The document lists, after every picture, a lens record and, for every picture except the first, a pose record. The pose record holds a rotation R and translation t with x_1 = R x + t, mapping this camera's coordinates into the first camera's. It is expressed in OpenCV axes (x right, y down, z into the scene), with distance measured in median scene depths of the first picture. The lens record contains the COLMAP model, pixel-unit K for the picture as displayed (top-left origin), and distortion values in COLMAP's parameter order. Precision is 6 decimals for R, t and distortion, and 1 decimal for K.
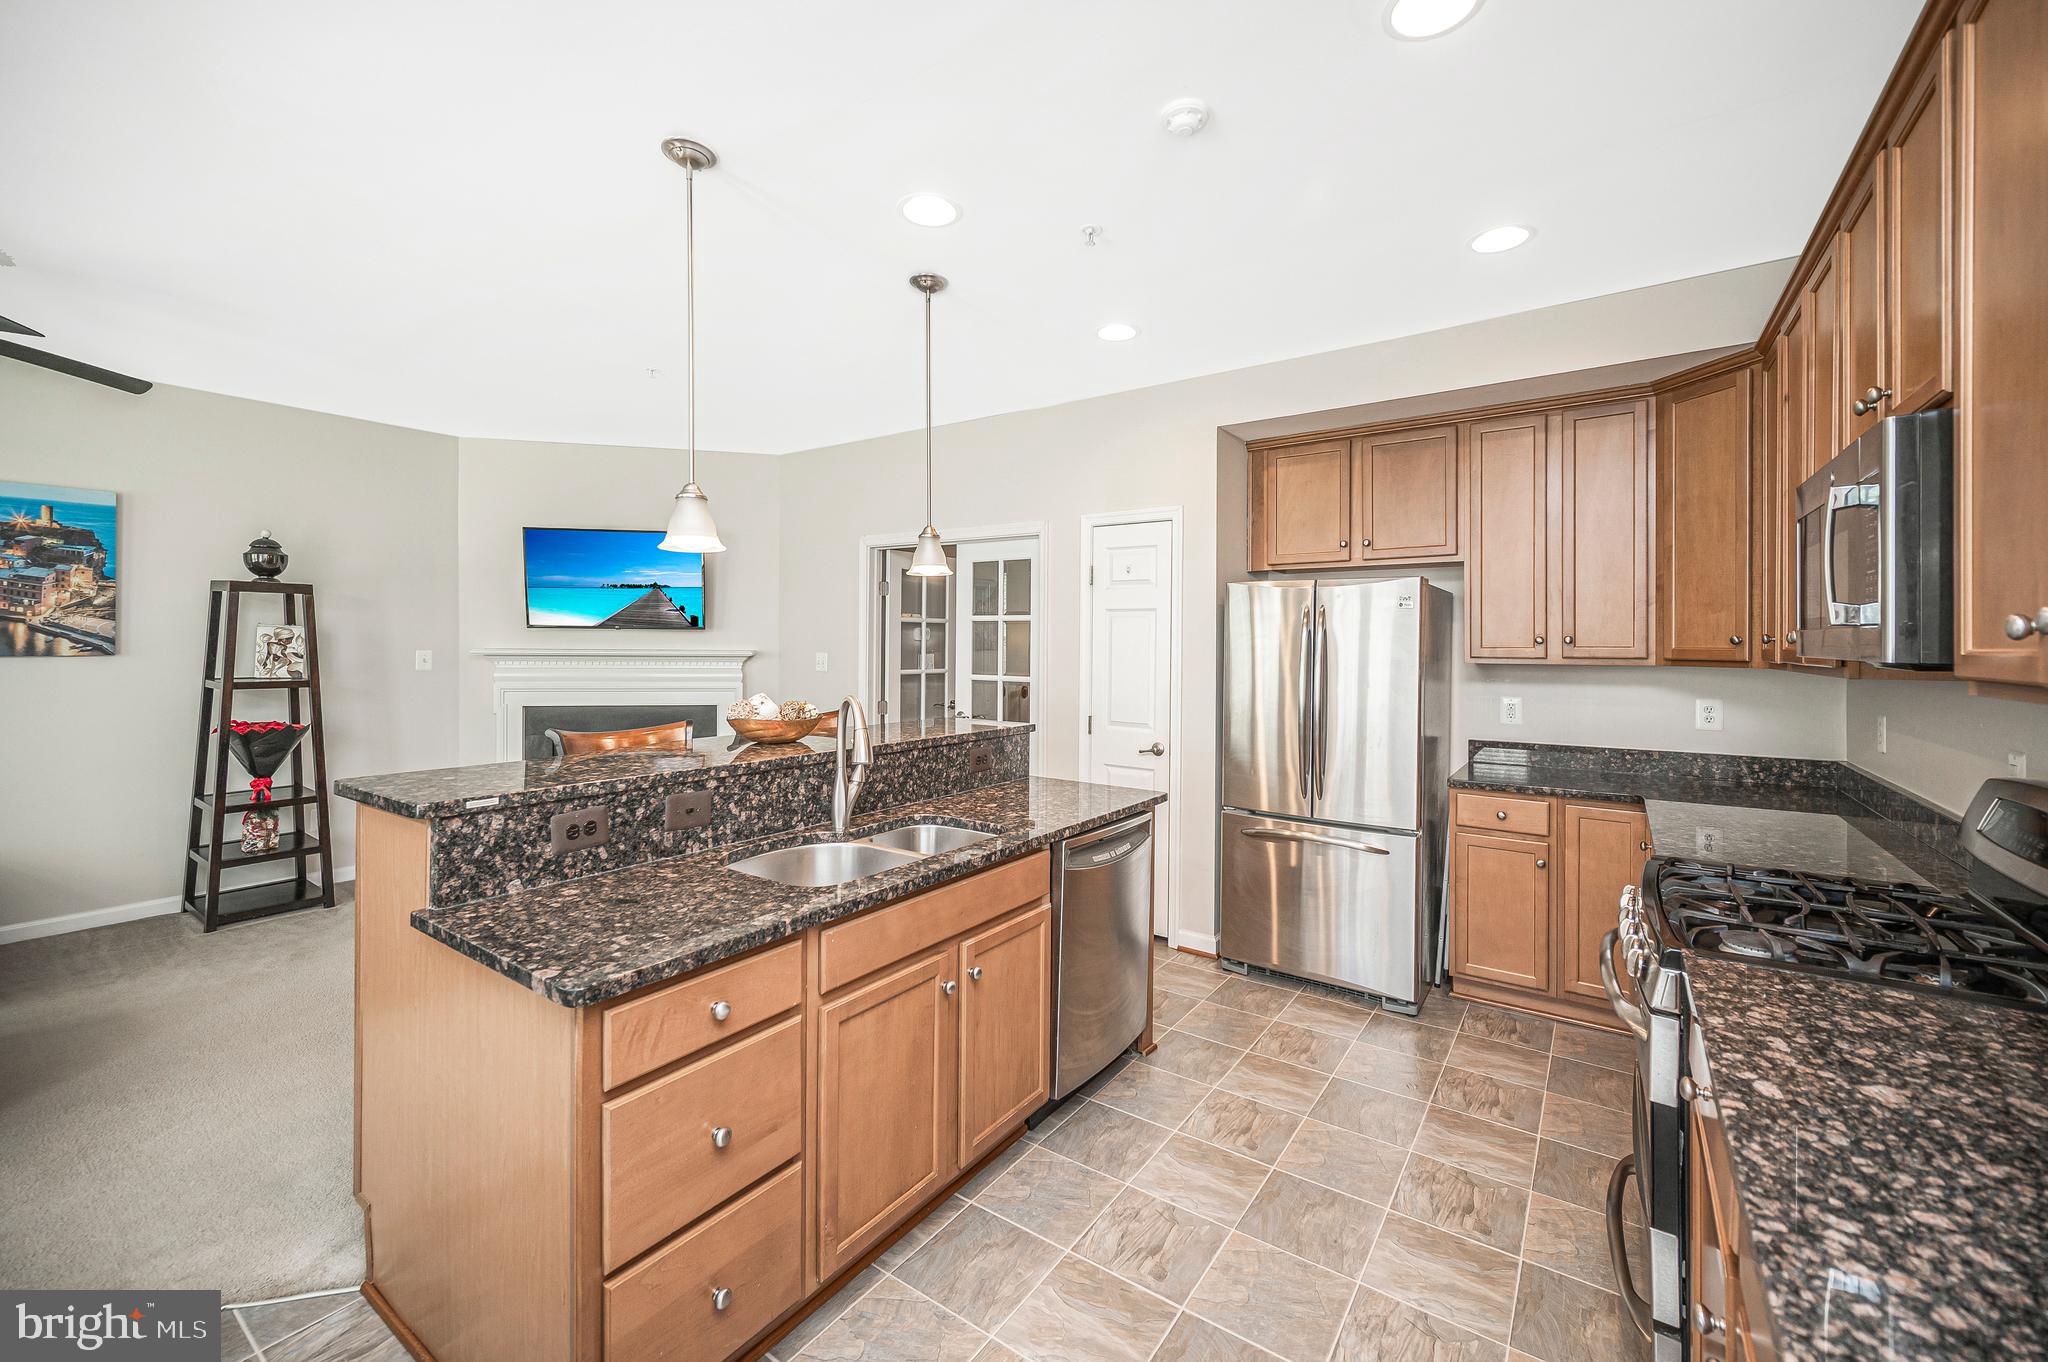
lens RADIAL K [[858.8, 0, 1081.8], [0, 858.8, 635.0], [0, 0, 1]] dist [-0.000696, -0.000461]
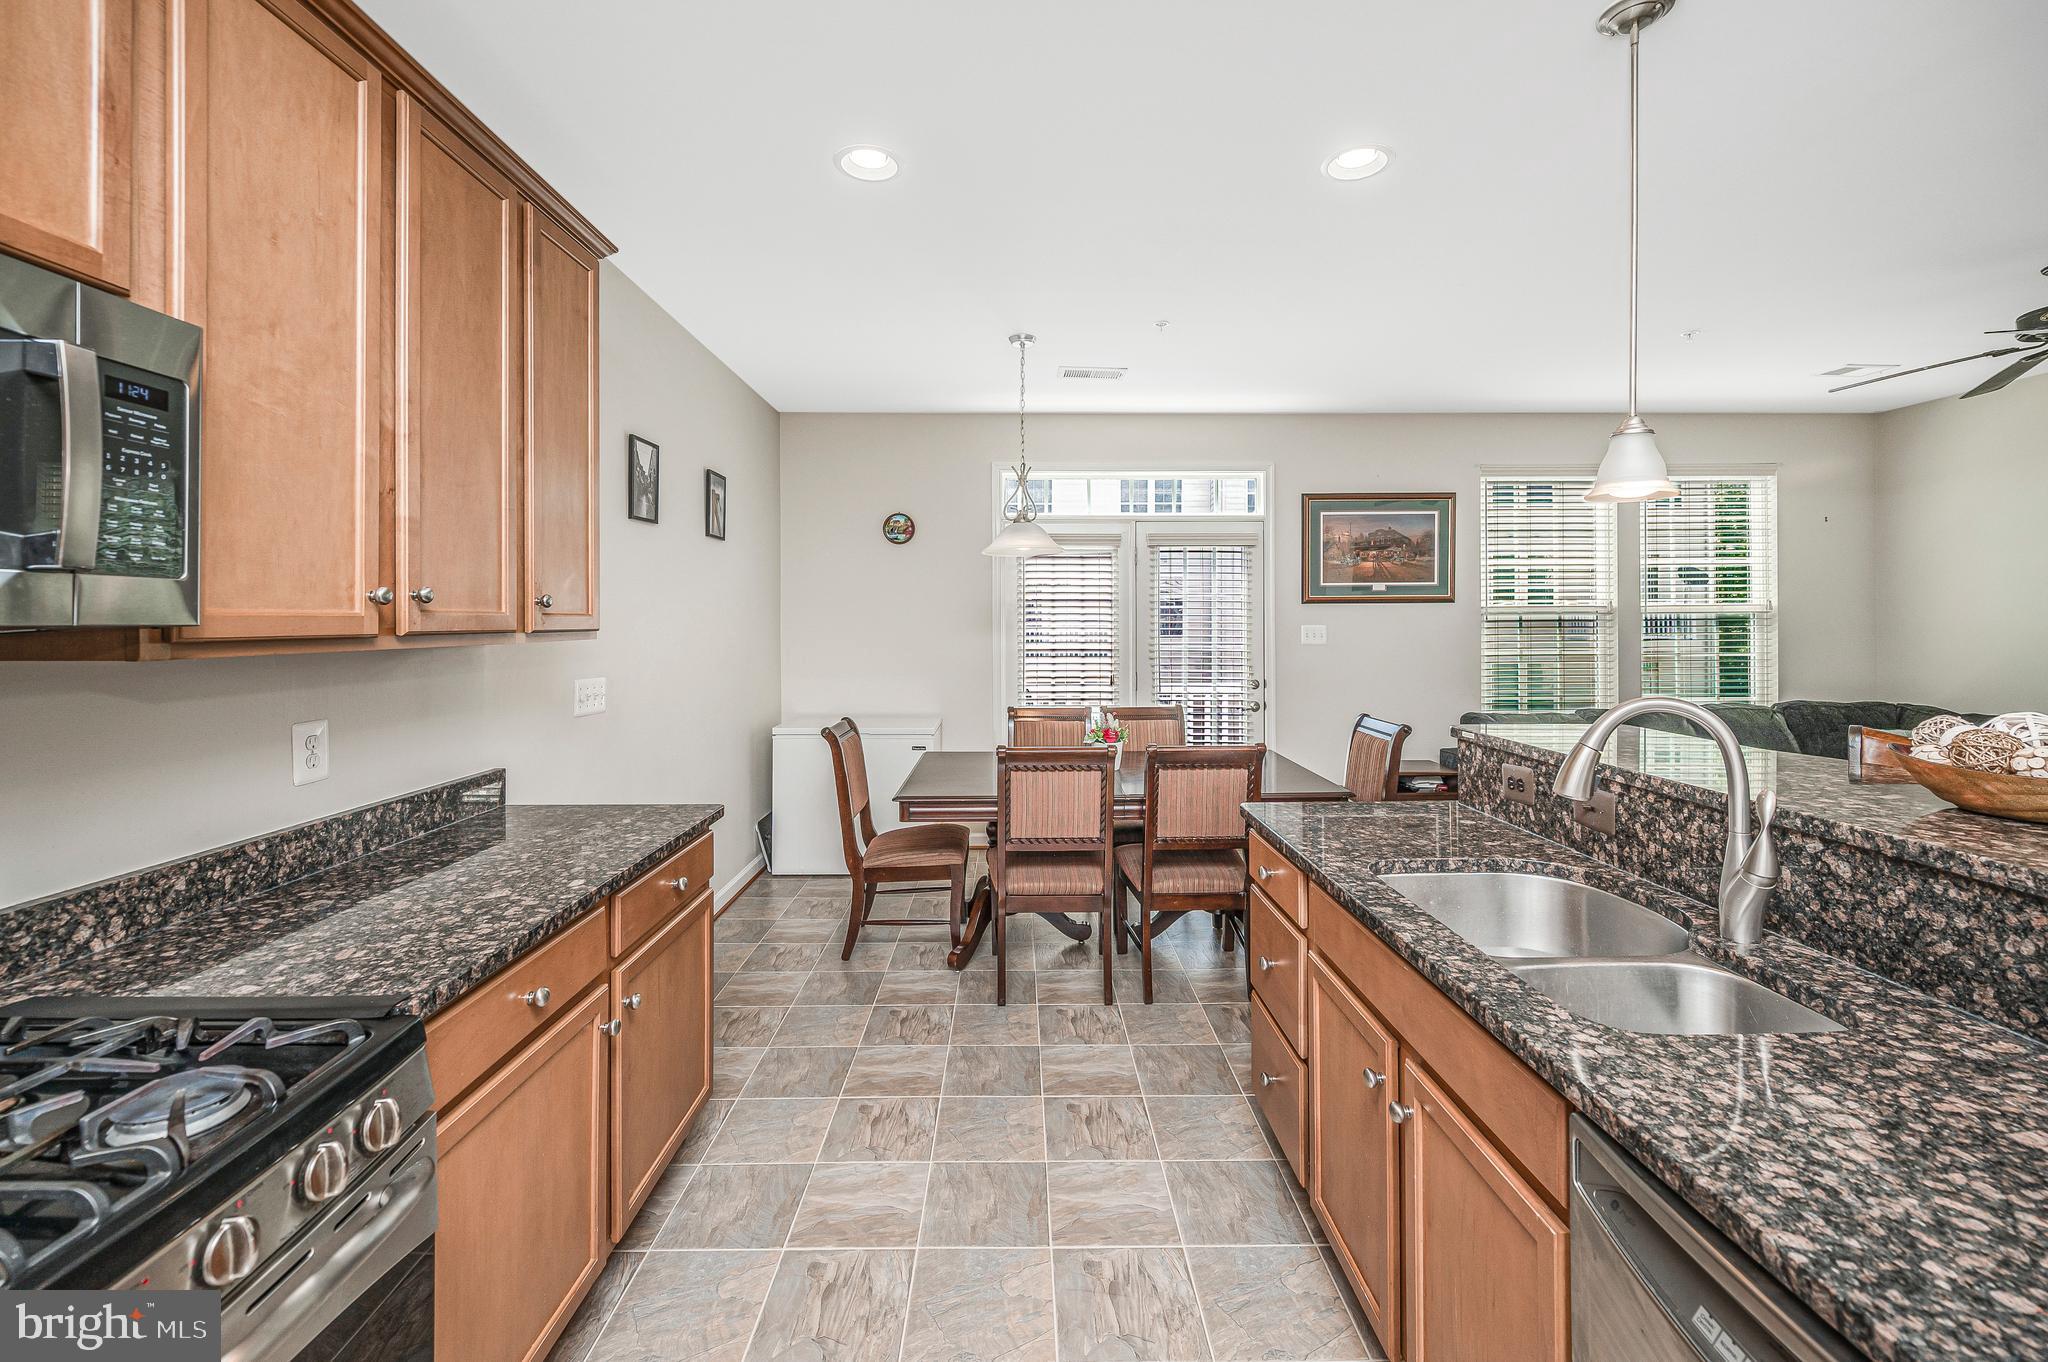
lens RADIAL K [[814.0, 0, 1022.9], [0, 814.0, 622.0], [0, 0, 1]] dist [-0.004000, -0.000879]
pose [[-0.840471, -0.003070, -0.541848, 0.311625], [0.000315, 0.999981, -0.006155, 0.015641], [0.541857, -0.005344, -0.840454, 0.930686]]
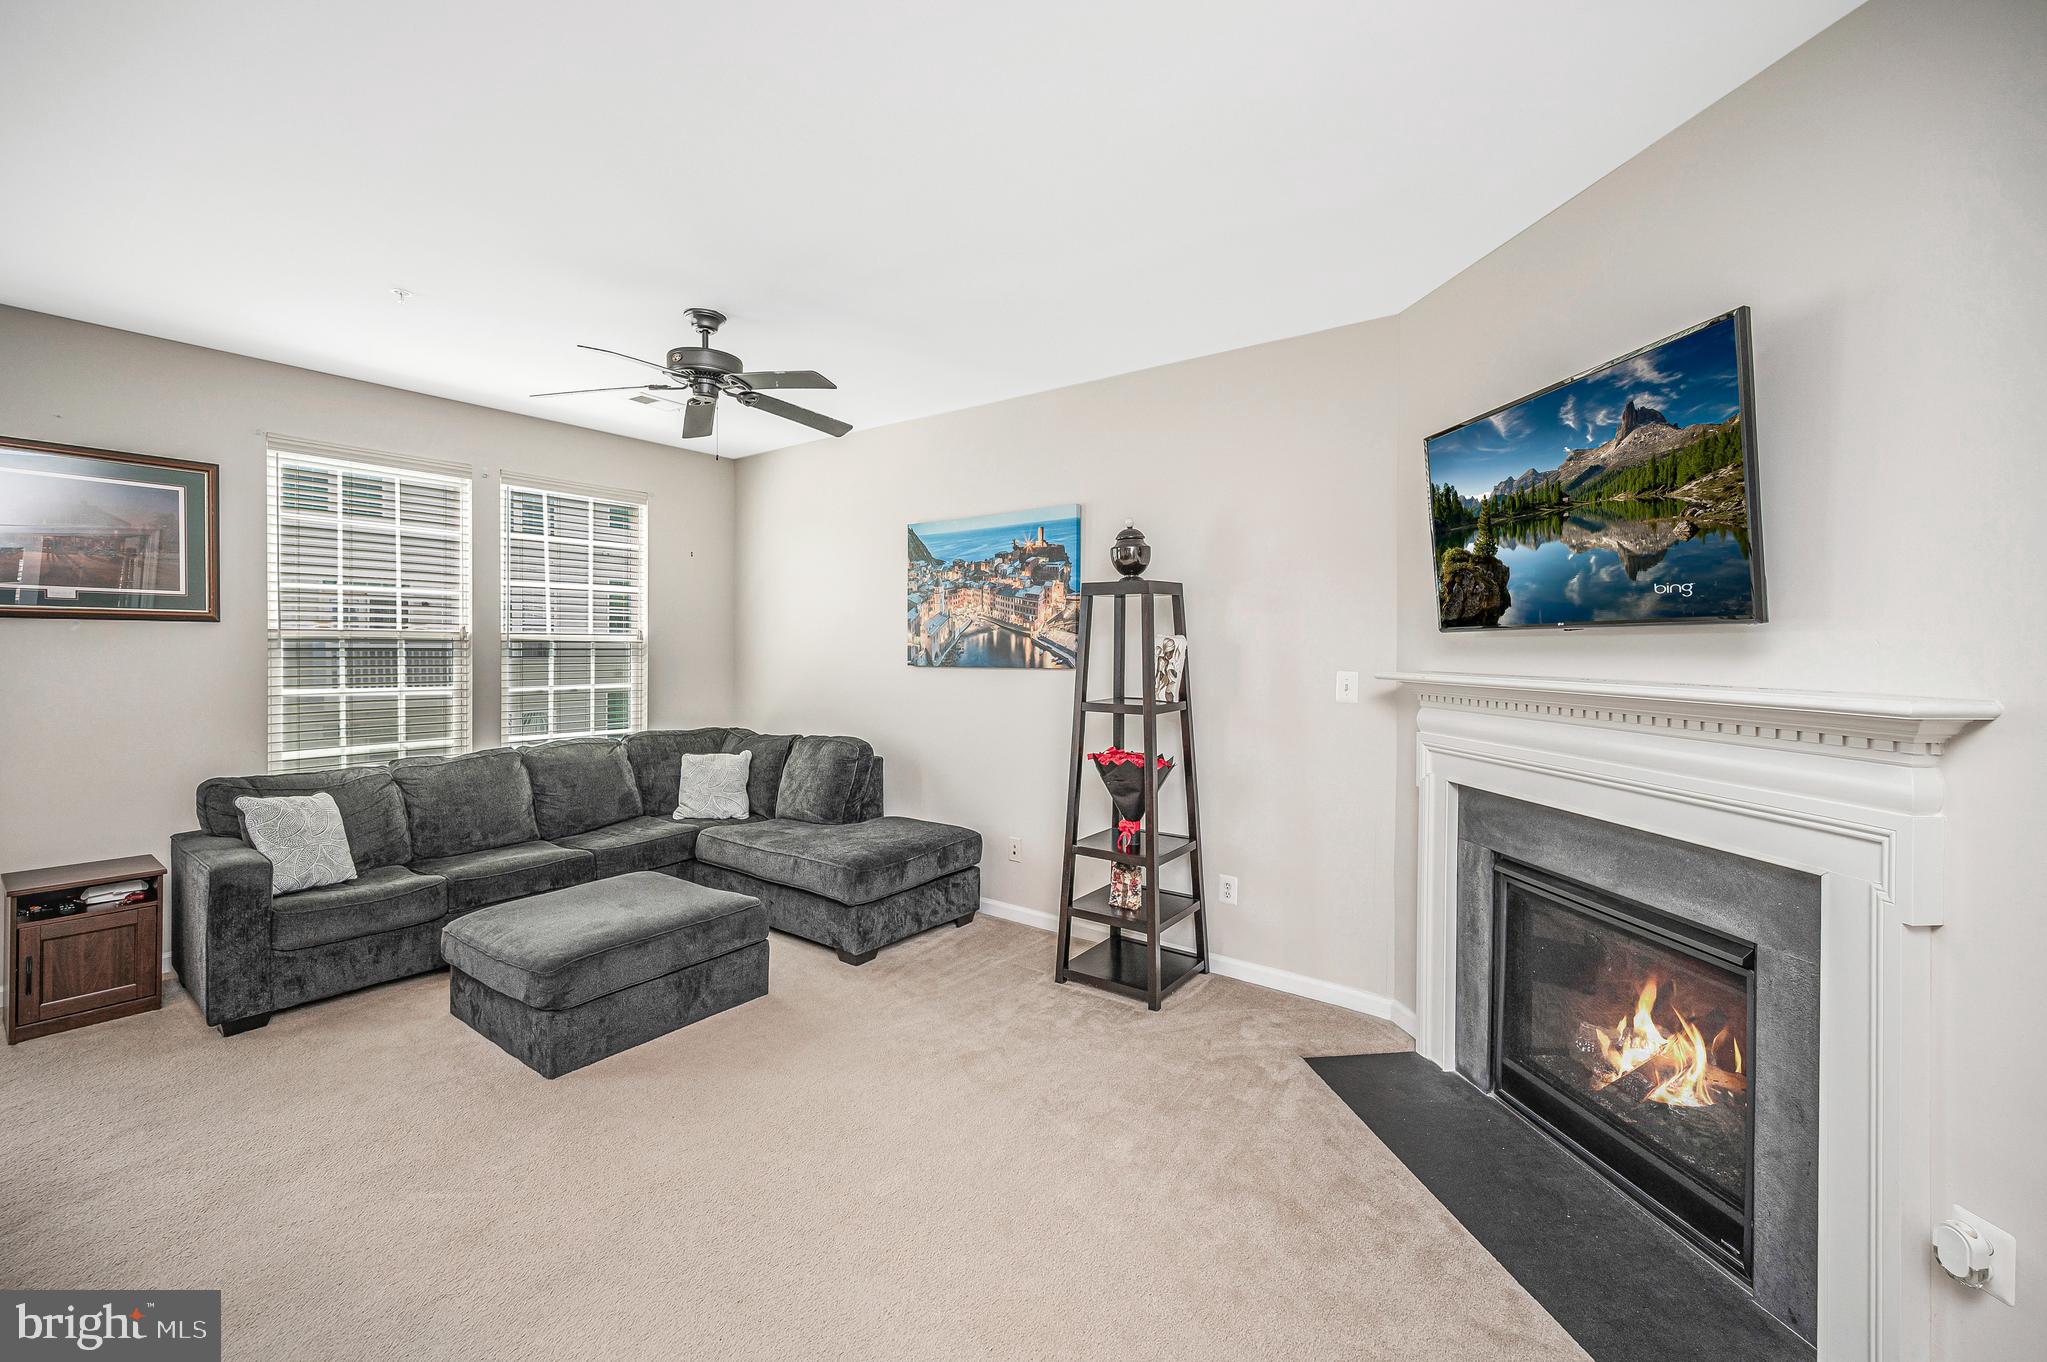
lens RADIAL K [[863.1, 0, 1011.3], [0, 863.1, 676.2], [0, 0, 1]] dist [0.014260, 0.000110]
pose [[-0.084159, 0.022100, -0.996207, -0.157362], [-0.003180, 0.999743, 0.022447, 0.012237], [0.996447, 0.005057, -0.084068, 1.247192]]
